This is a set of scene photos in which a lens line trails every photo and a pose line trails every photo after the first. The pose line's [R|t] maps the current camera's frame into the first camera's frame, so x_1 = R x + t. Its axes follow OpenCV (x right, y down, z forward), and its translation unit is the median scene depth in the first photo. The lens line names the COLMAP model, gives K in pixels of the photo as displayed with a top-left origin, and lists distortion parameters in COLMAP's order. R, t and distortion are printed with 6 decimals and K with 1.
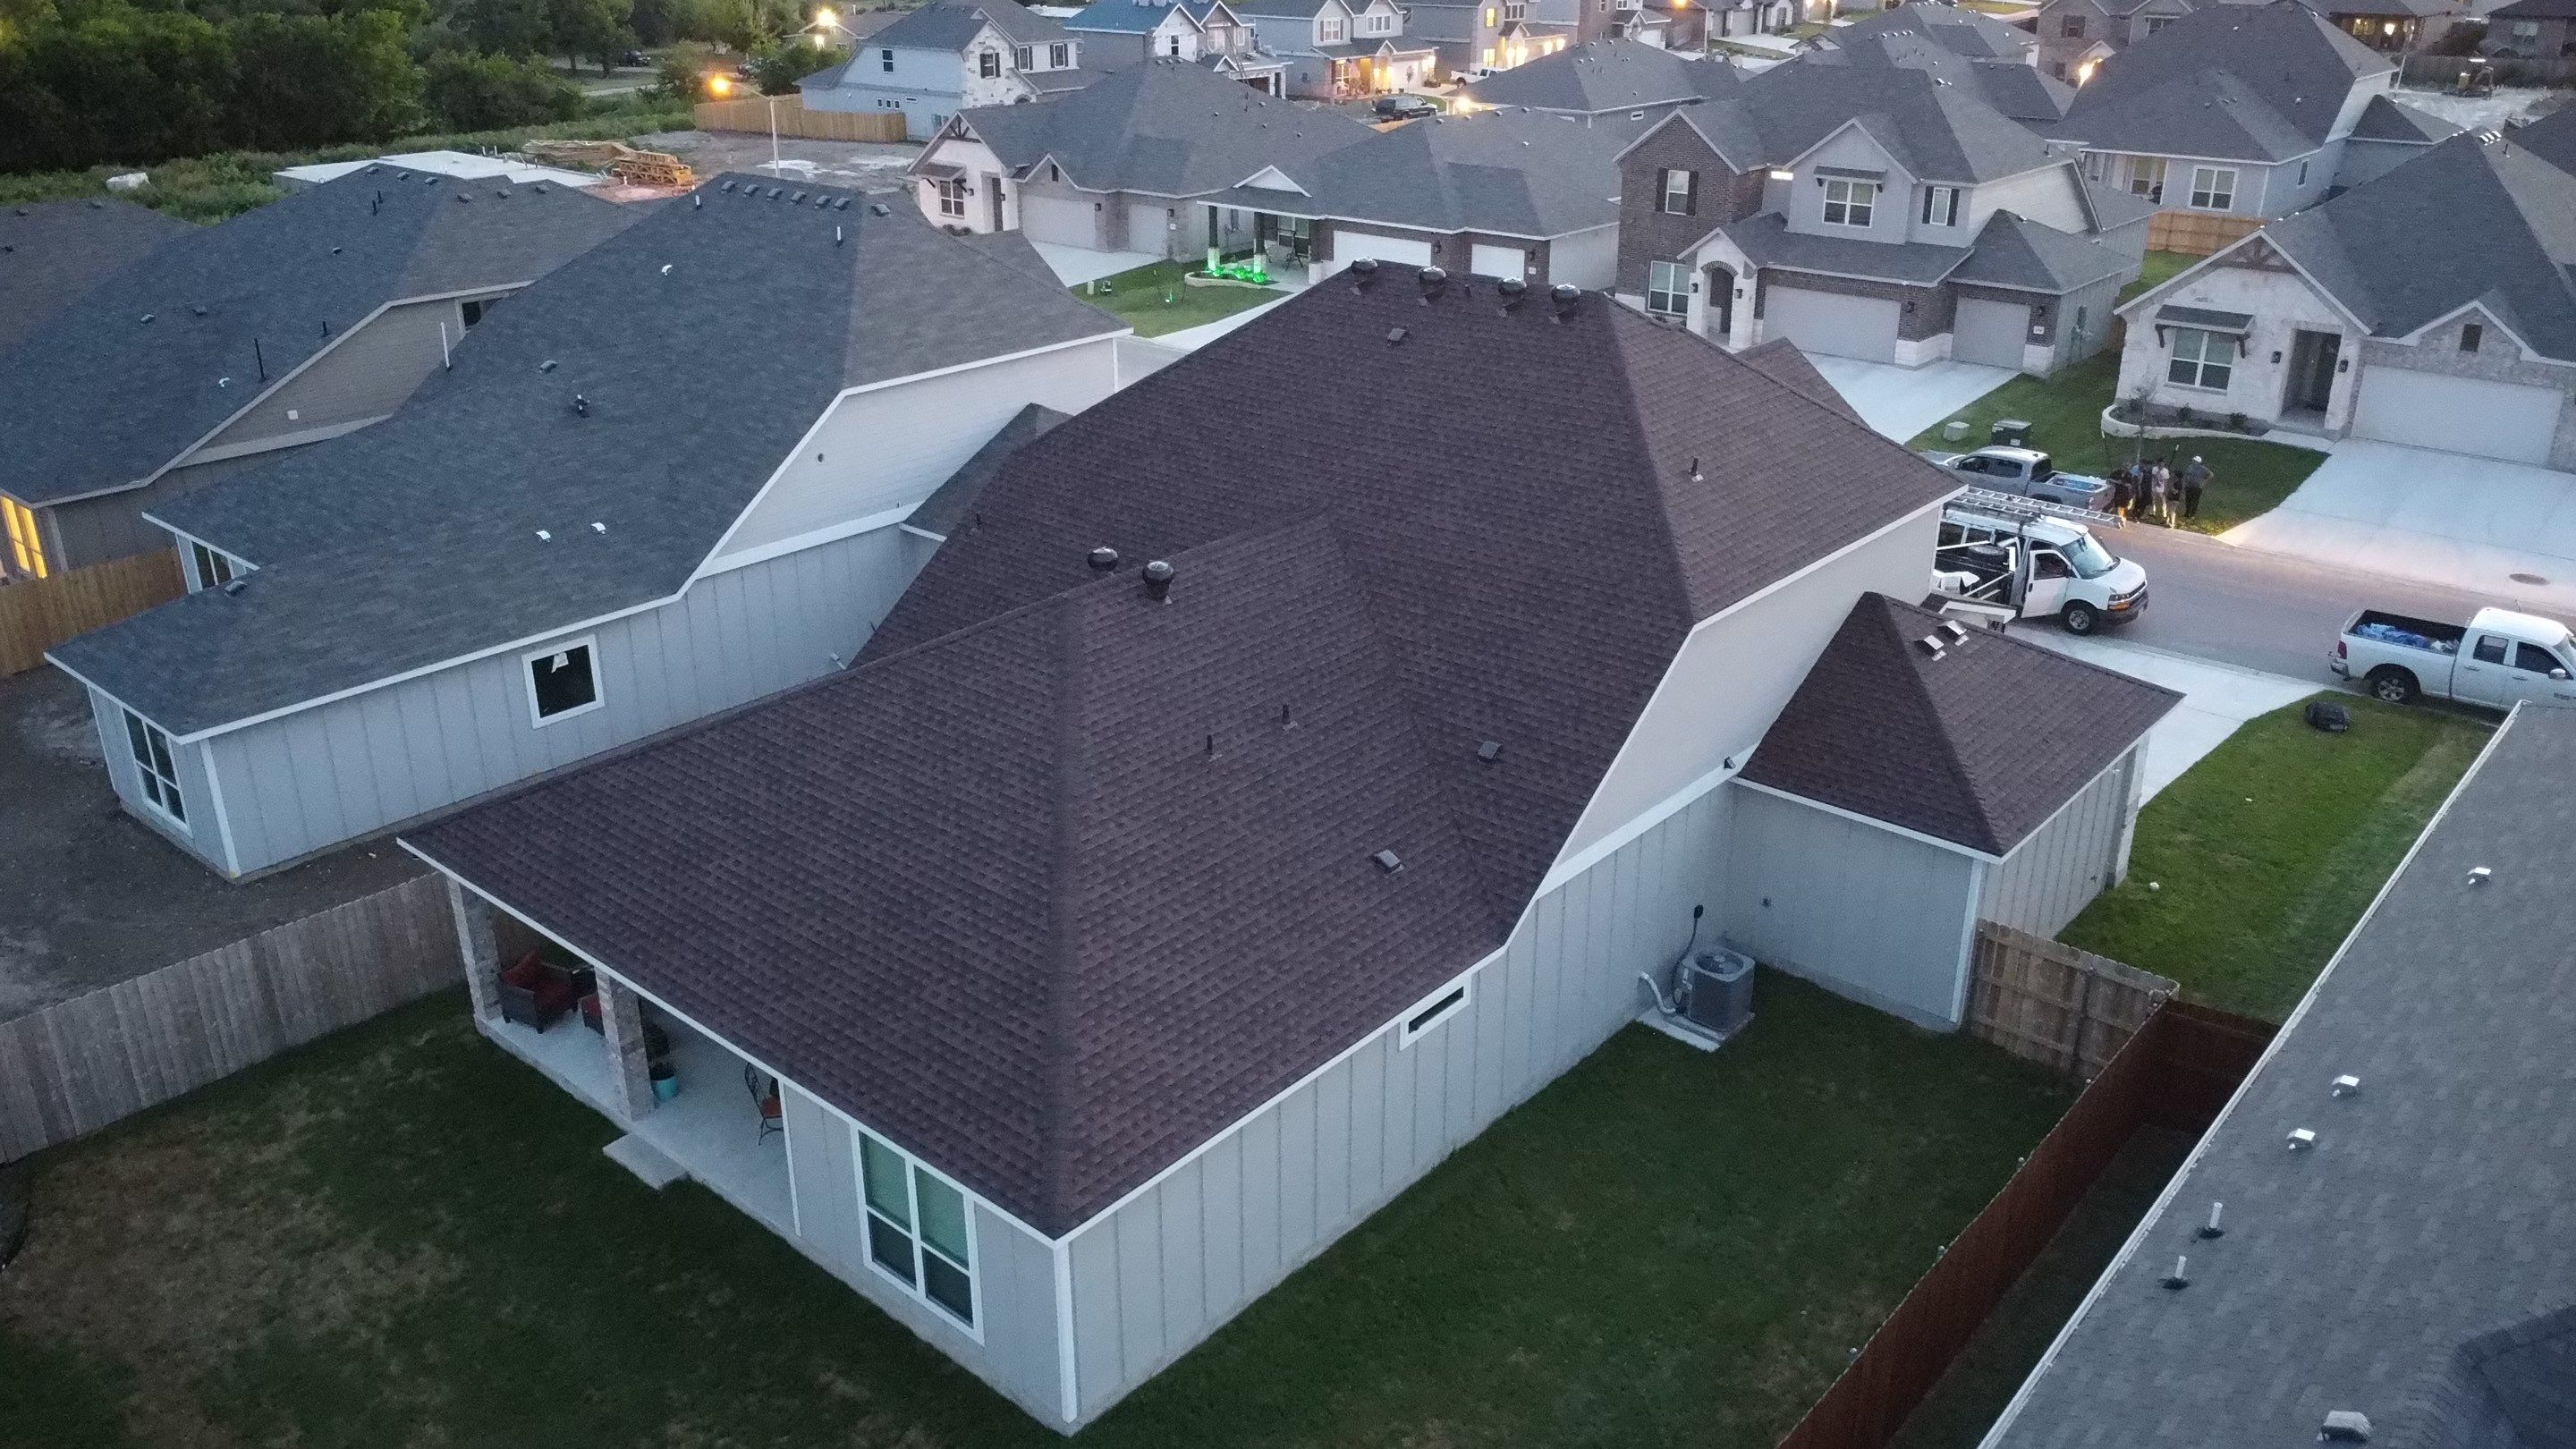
lens RADIAL K [[1916.1, 0, 1288.0], [0, 1916.1, 724.5], [0, 0, 1]] dist [-0.007396, -0.001347]
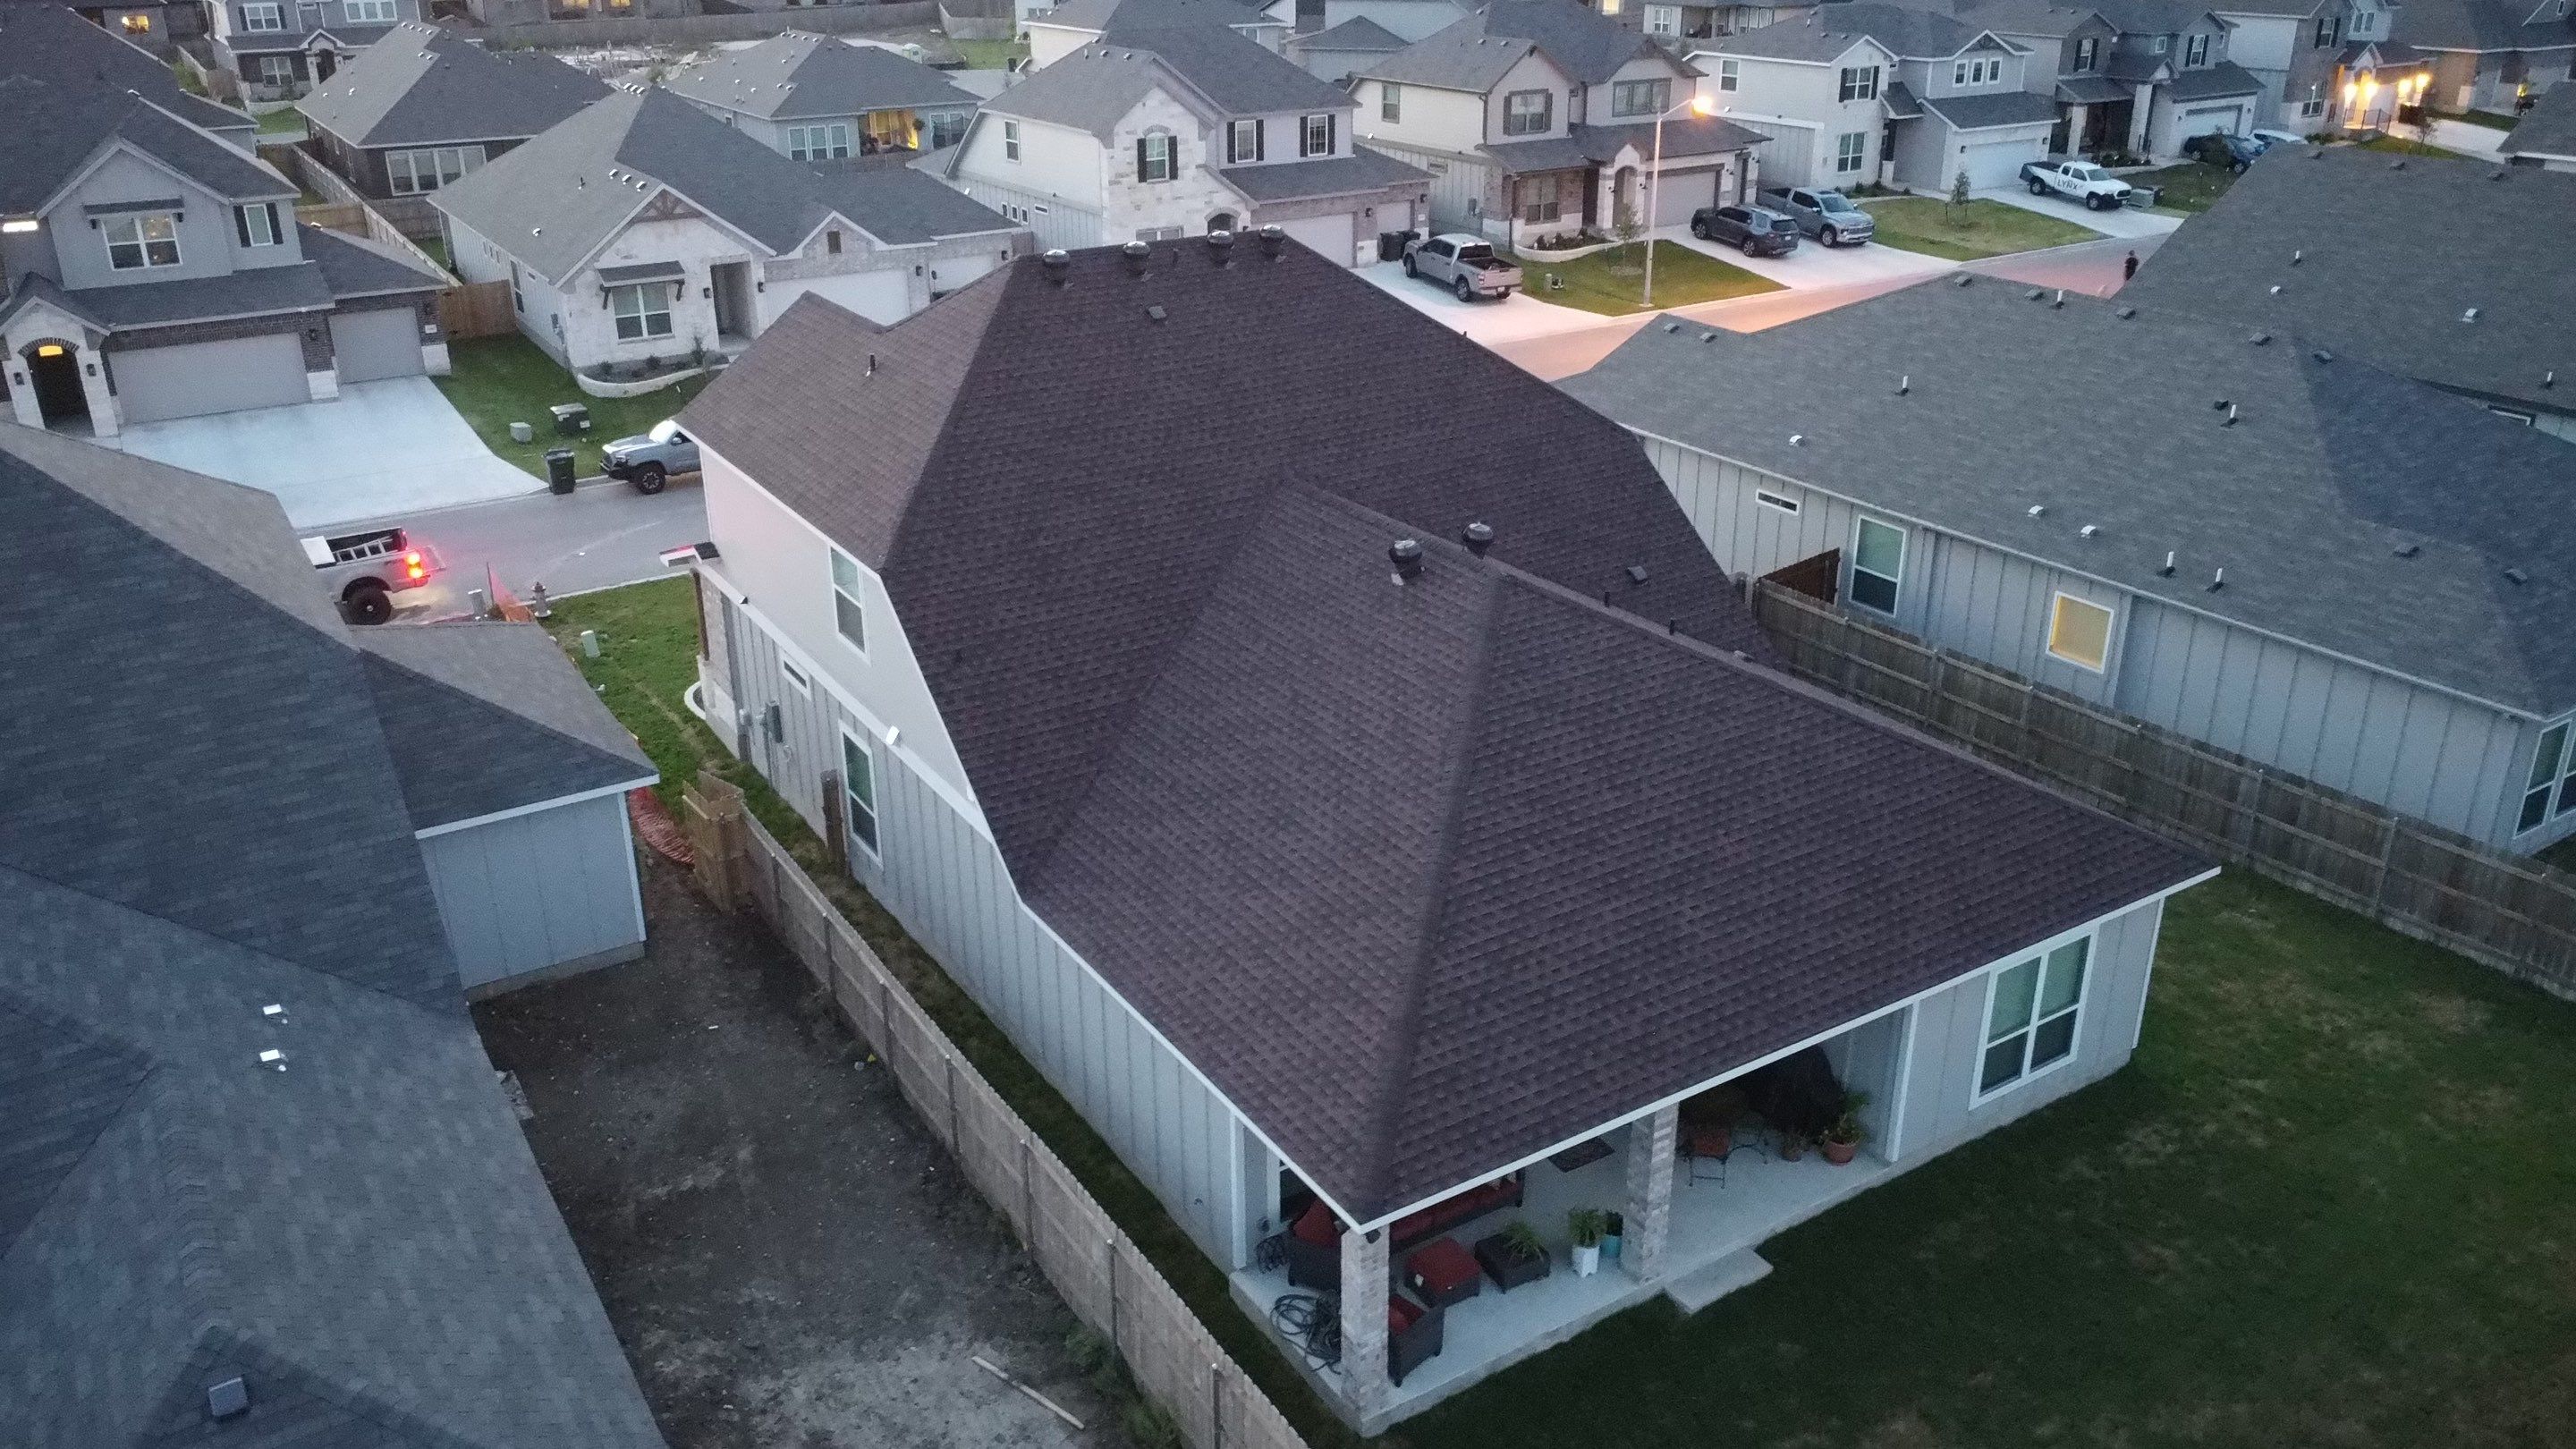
lens RADIAL K [[1916.1, 0, 1288.0], [0, 1916.1, 724.5], [0, 0, 1]] dist [-0.007396, -0.001347]
pose [[0.281059, -0.381533, 0.880590, -0.462032], [0.379724, 0.886906, 0.263073, -0.133050], [-0.881371, 0.260442, 0.394150, 0.325077]]
